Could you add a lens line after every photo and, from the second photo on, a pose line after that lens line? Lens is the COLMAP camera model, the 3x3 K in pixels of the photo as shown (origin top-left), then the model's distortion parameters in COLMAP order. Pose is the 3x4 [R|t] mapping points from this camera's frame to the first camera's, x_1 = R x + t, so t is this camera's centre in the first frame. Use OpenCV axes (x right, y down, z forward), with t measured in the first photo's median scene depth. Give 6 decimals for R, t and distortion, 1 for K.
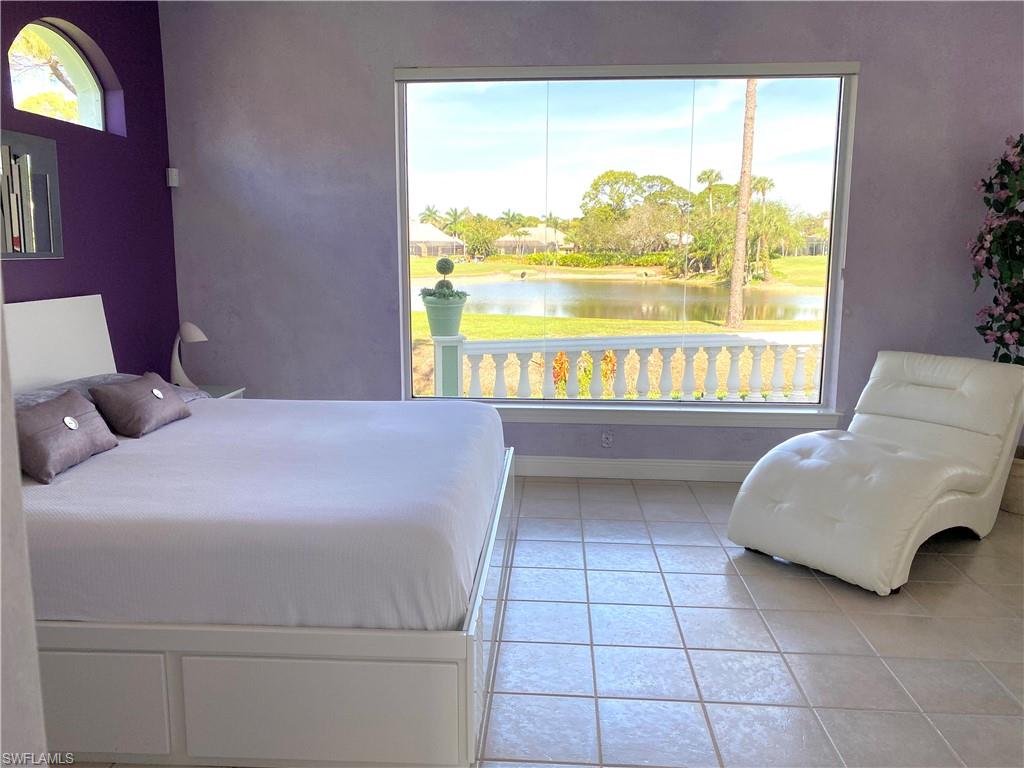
lens RADIAL K [[786.2, 0, 513.9], [0, 786.2, 382.8], [0, 0, 1]] dist [0.047012, -0.015189]
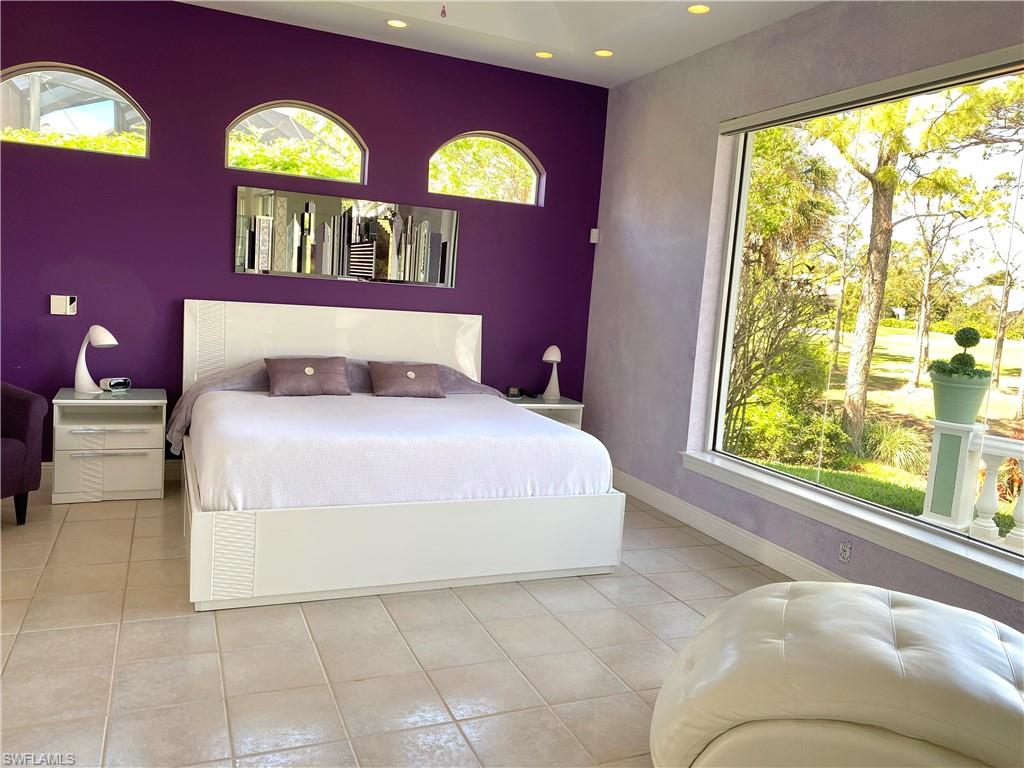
lens RADIAL K [[786.2, 0, 517.5], [0, 786.2, 383.5], [0, 0, 1]] dist [0.047012, -0.015189]
pose [[0.459224, 0.135844, -0.877872, 0.428970], [-0.216288, 0.975597, 0.037823, -0.031894], [0.861587, 0.172504, 0.477399, 0.217847]]
